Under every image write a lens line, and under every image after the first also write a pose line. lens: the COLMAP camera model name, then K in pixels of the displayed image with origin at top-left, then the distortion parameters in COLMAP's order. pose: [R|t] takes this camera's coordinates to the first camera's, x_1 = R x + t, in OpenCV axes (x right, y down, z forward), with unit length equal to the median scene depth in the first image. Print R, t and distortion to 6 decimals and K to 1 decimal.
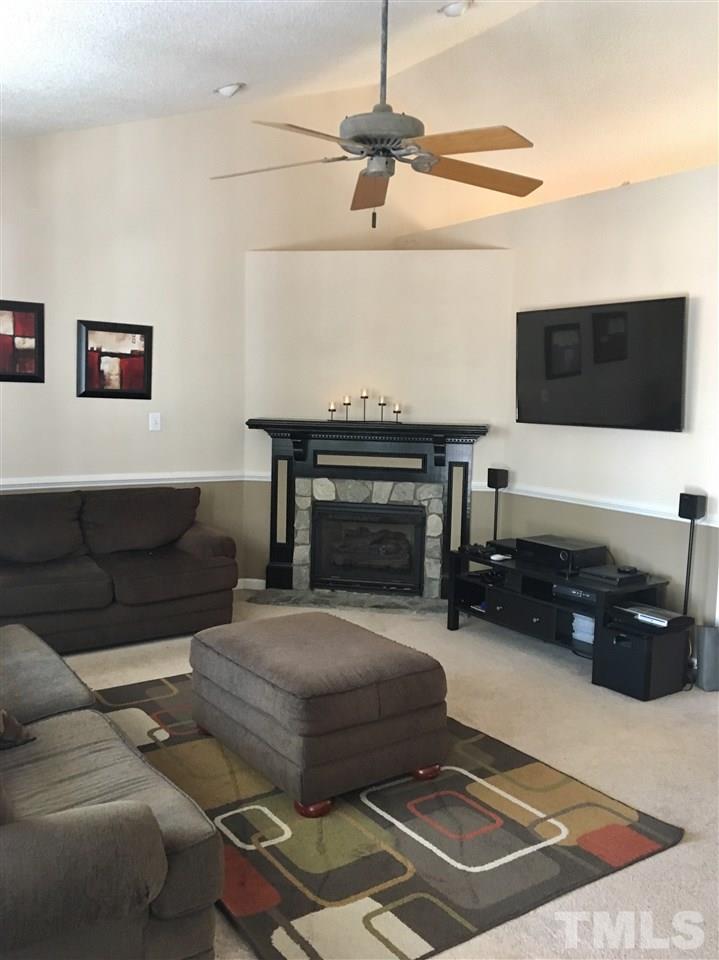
lens RADIAL K [[817.7, 0, 359.5], [0, 817.7, 480.0], [0, 0, 1]] dist [0.064169, -0.004078]
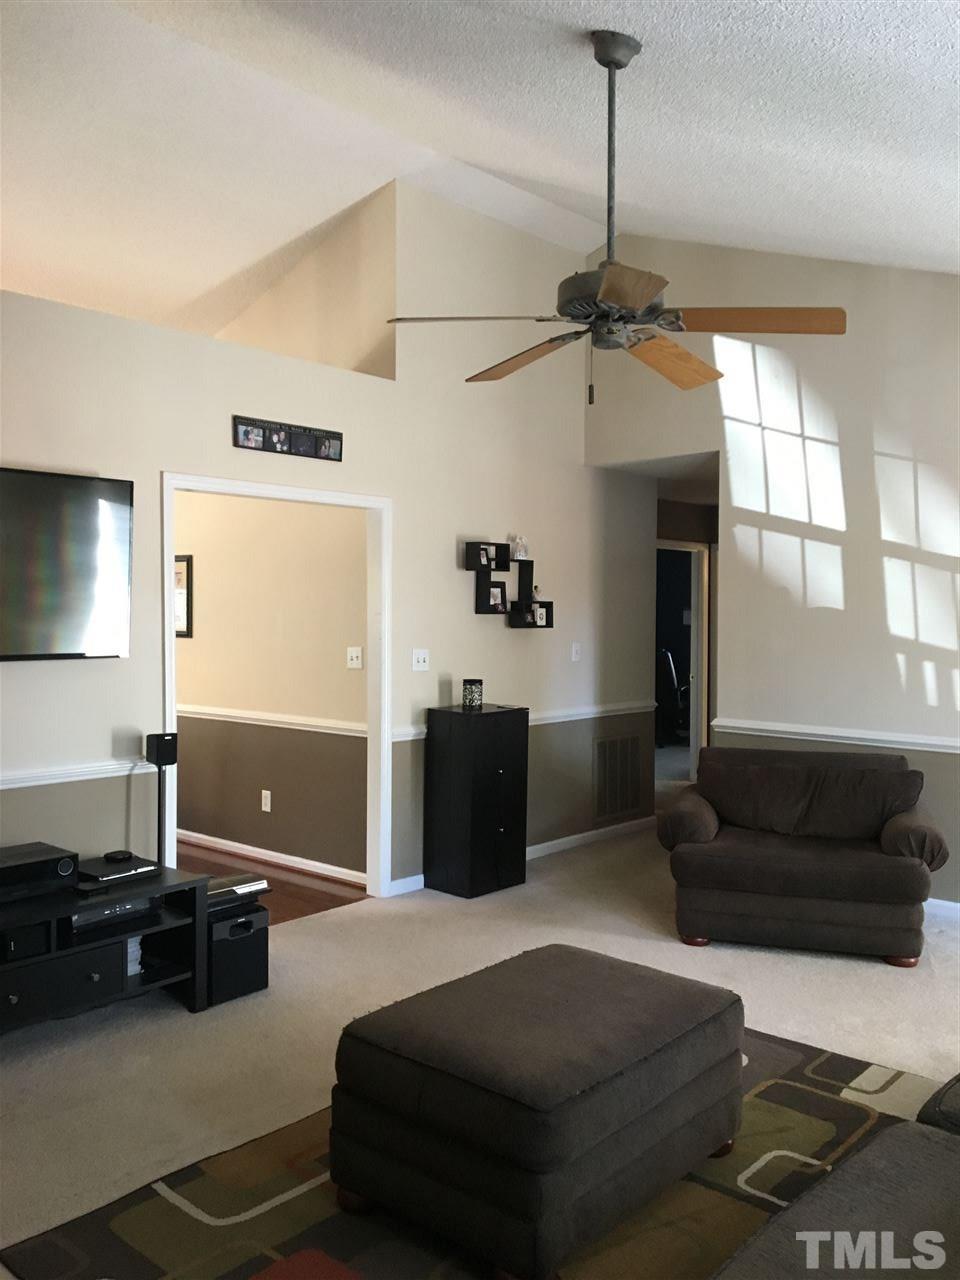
lens RADIAL K [[1090.2, 0, 480.0], [0, 1090.2, 640.0], [0, 0, 1]] dist [0.064169, -0.004078]
pose [[-0.225696, -0.057357, 0.972508, -1.119342], [0.090229, 0.992744, 0.079491, -0.206585], [-0.970010, 0.105690, -0.218883, 1.547298]]
